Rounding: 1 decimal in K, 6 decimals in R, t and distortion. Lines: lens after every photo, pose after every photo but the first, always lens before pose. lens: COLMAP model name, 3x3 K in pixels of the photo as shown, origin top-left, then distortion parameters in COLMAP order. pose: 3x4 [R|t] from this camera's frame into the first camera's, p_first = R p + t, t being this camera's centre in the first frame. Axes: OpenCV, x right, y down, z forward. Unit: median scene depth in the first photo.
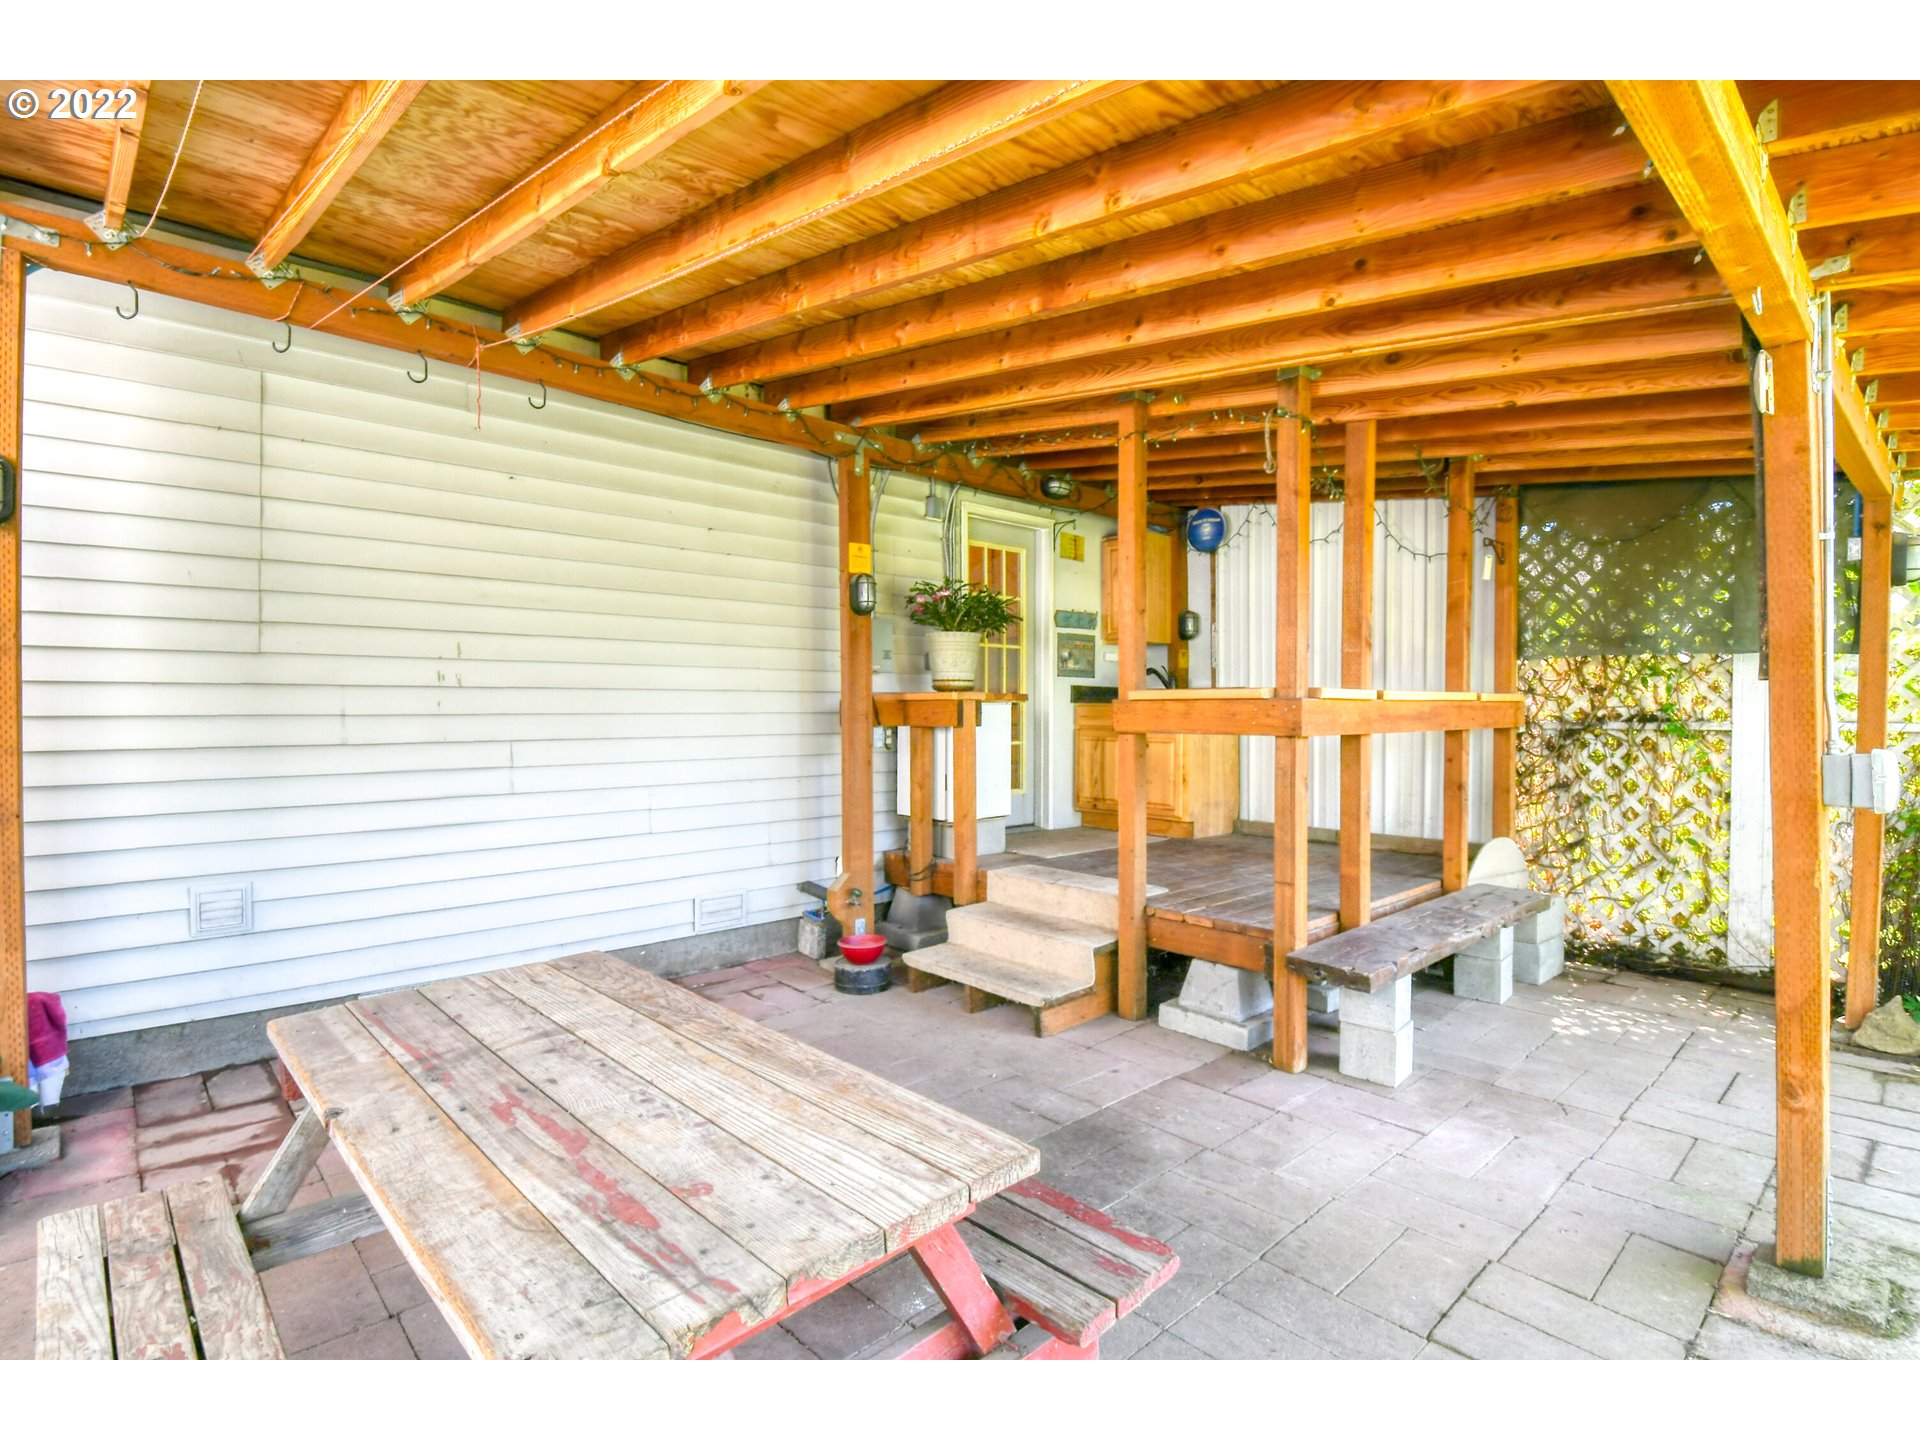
lens RADIAL K [[960.0, 0, 951.5], [0, 960.0, 725.6], [0, 0, 1]] dist [0.019769, -0.027039]
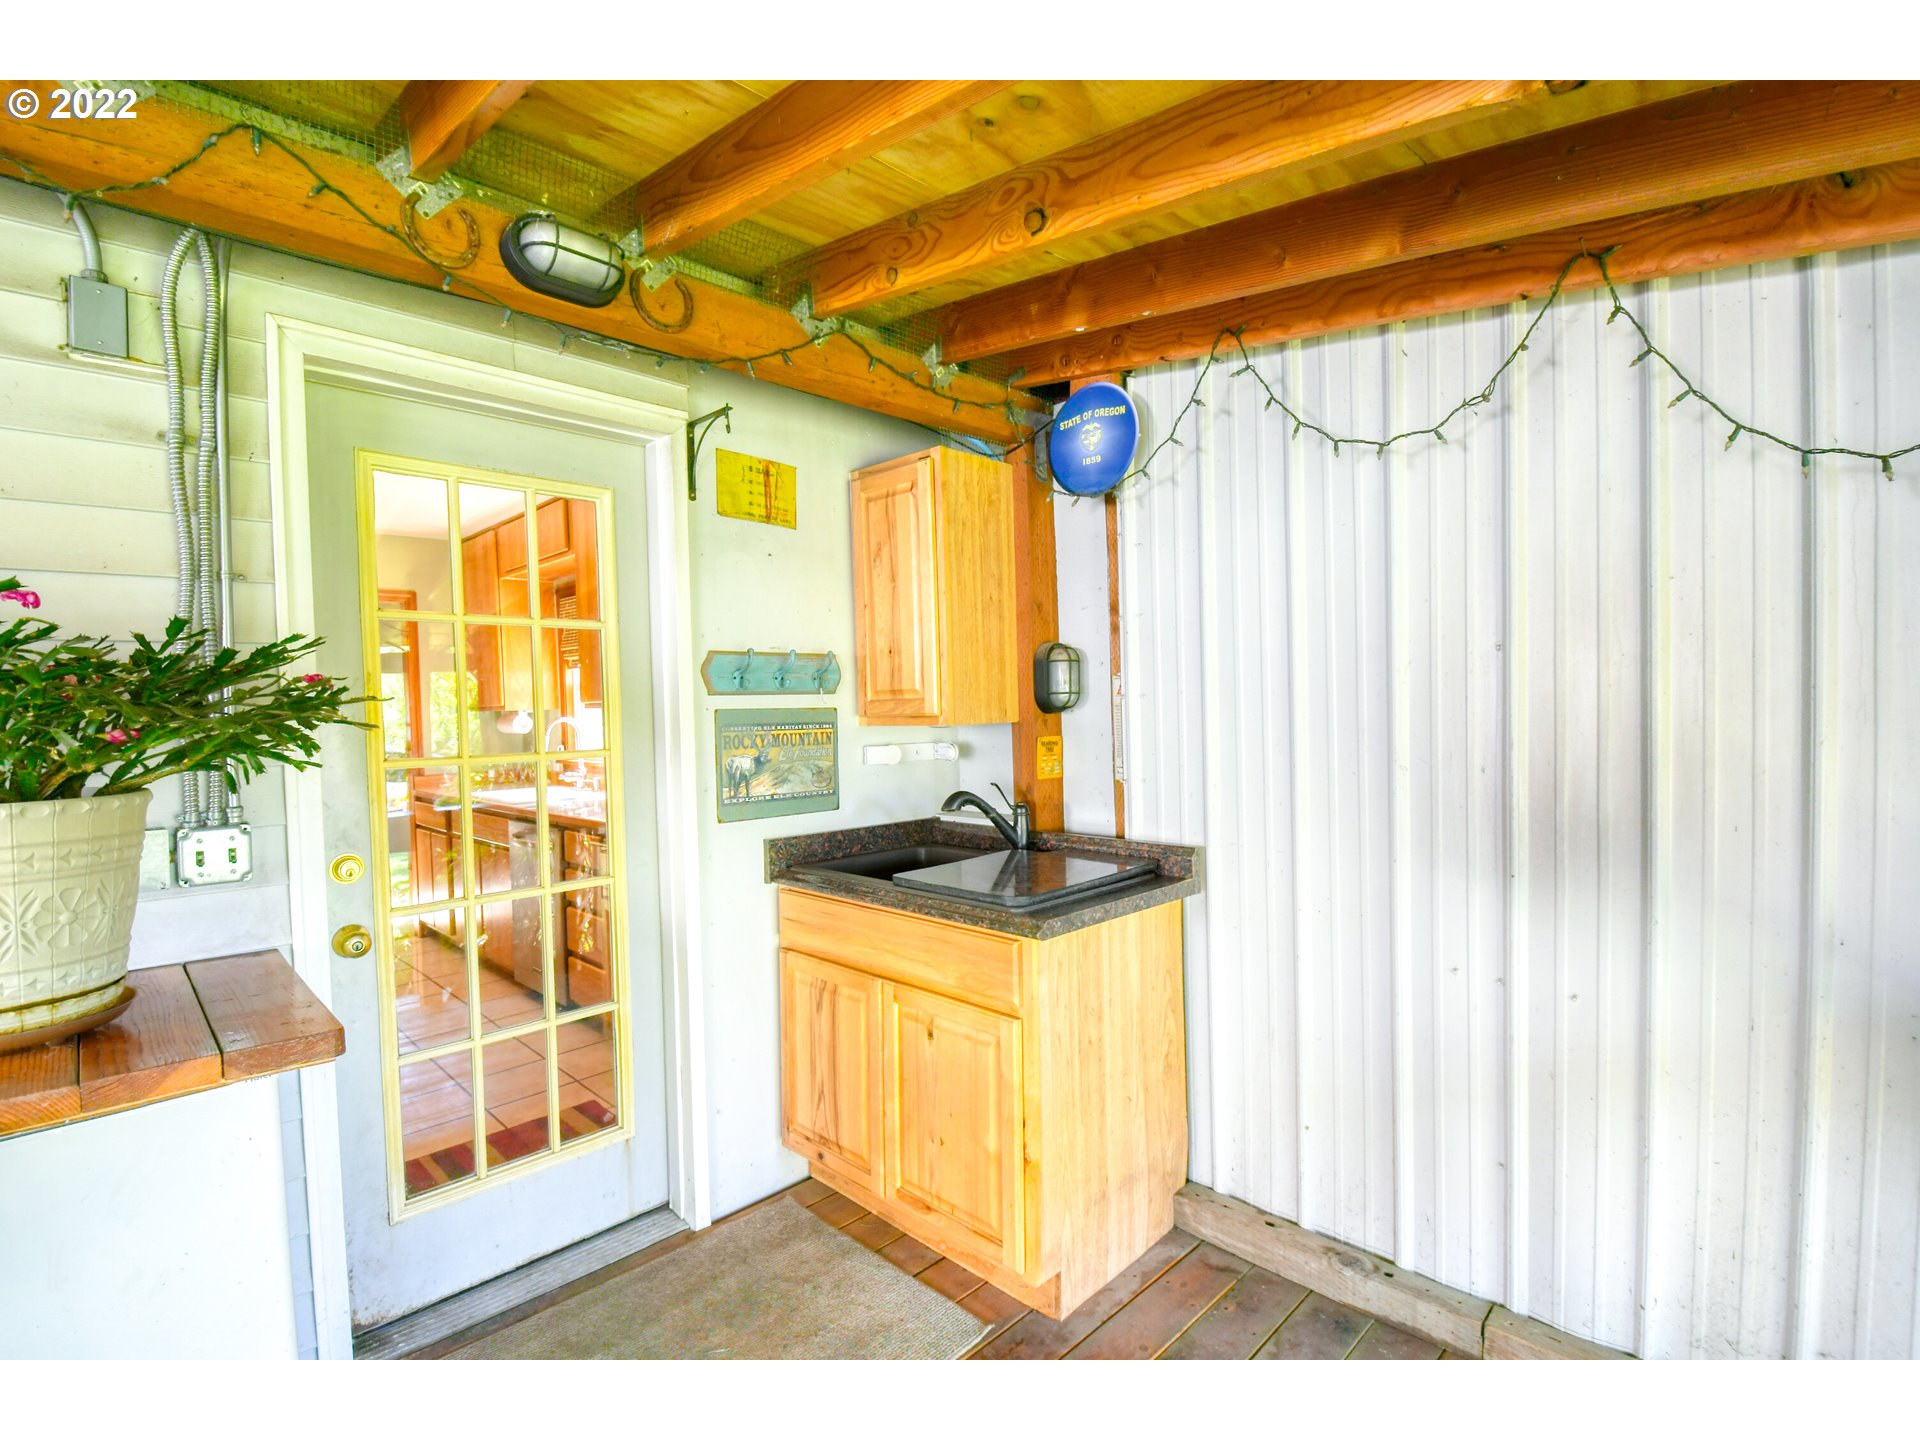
lens RADIAL K [[891.3, 0, 957.3], [0, 891.3, 729.9], [0, 0, 1]] dist [0.017803, -0.018694]
pose [[0.998753, -0.023864, 0.043851, 0.191244], [0.023264, 0.999629, 0.014140, -0.091370], [-0.044172, -0.013102, 0.998938, 0.636072]]
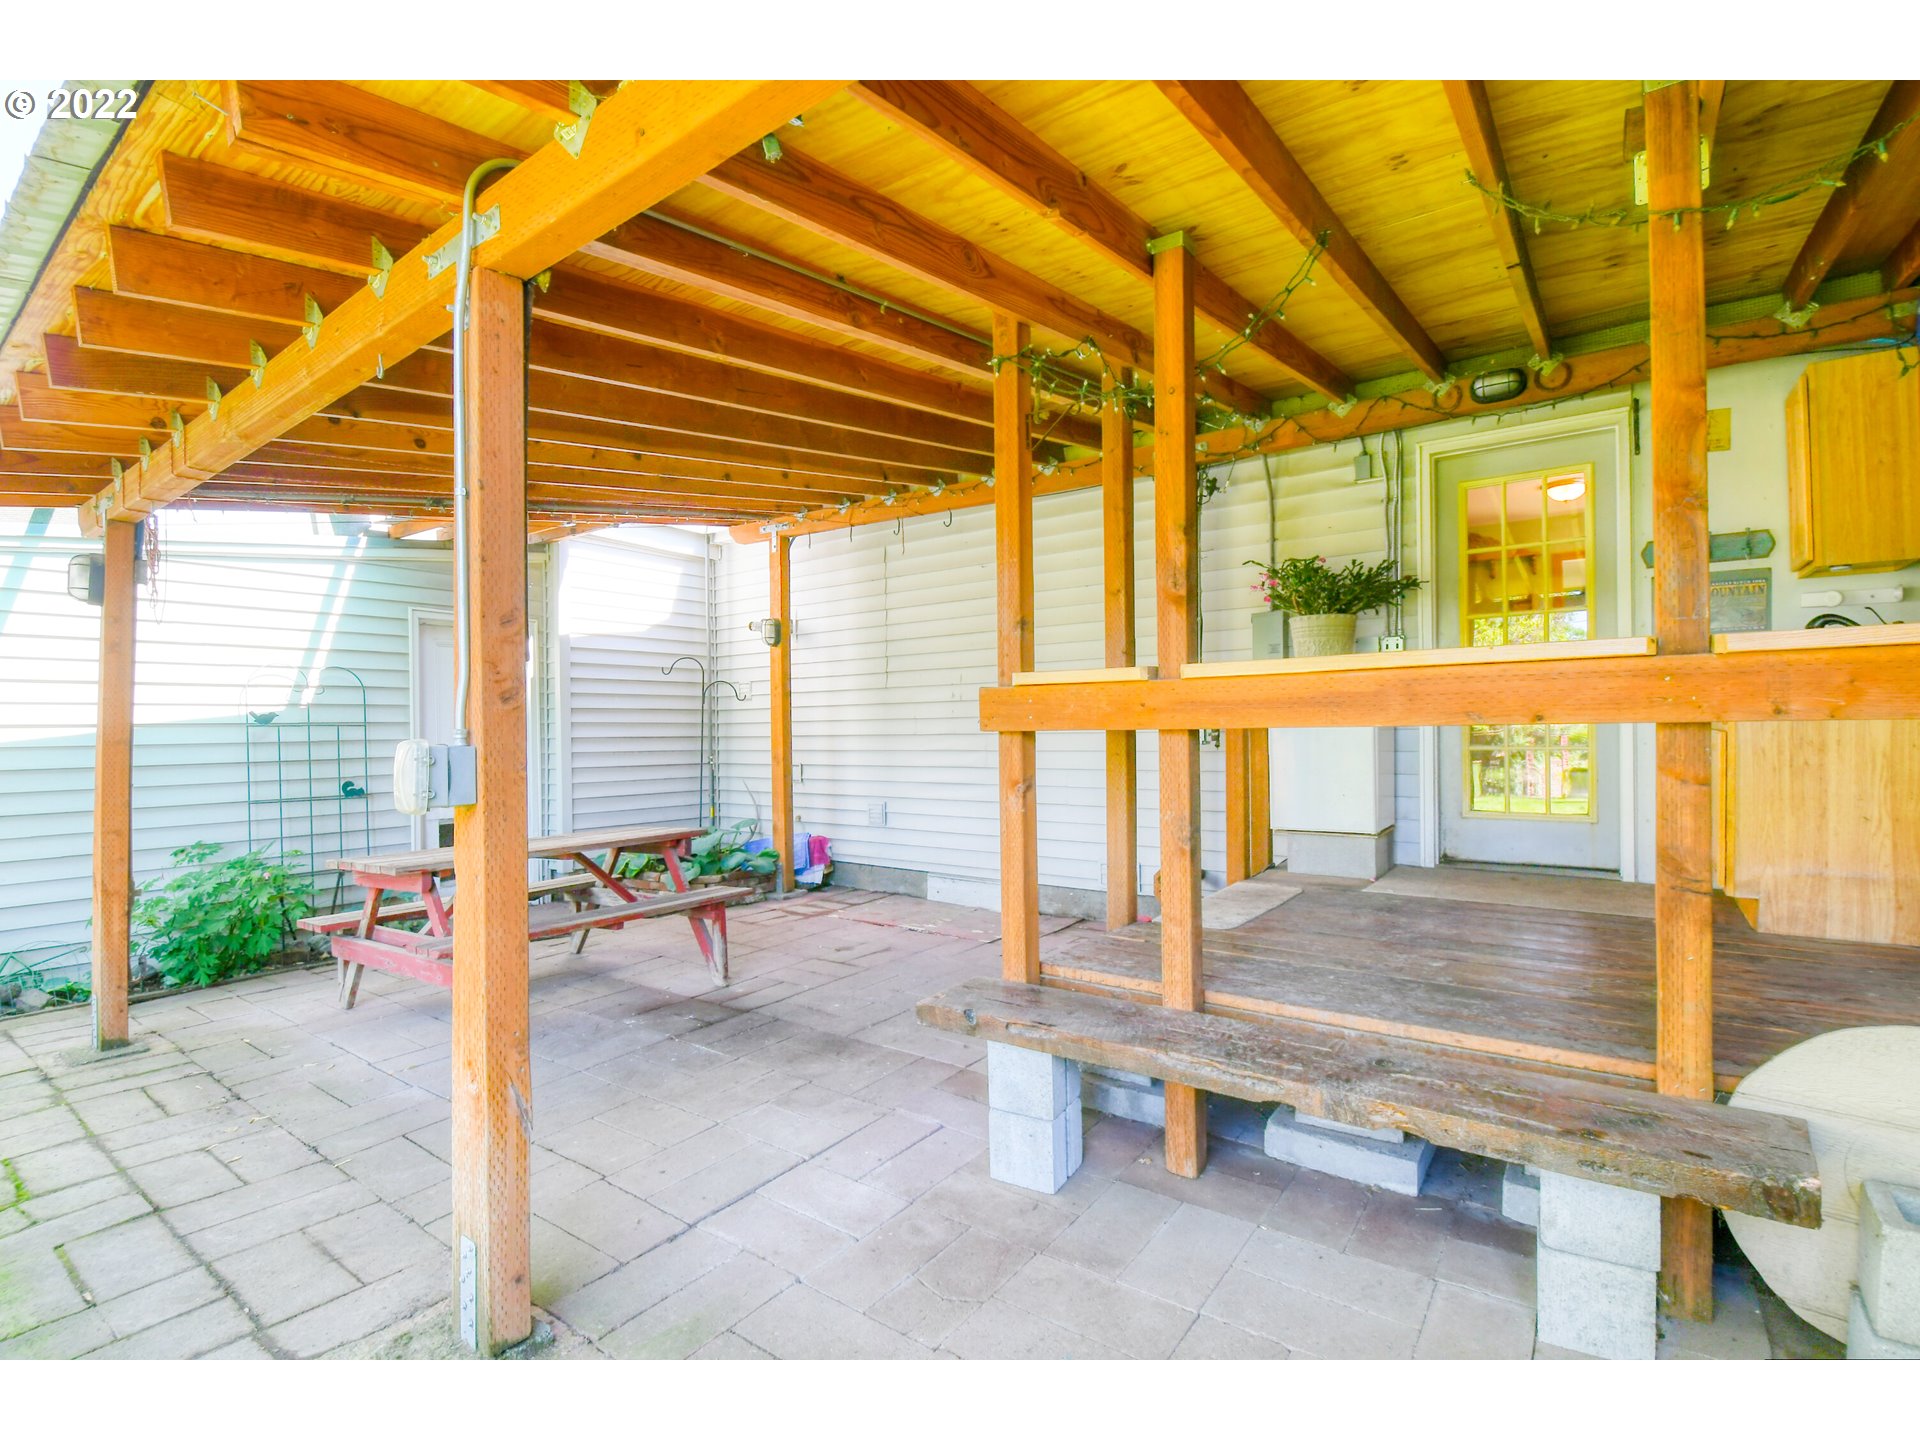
lens RADIAL K [[891.3, 0, 957.3], [0, 891.3, 729.9], [0, 0, 1]] dist [0.017803, -0.018694]
pose [[0.178497, 0.002276, -0.983938, 0.611725], [-0.001820, 0.999996, 0.001983, 0.004099], [0.983939, 0.001437, 0.178501, 0.439101]]
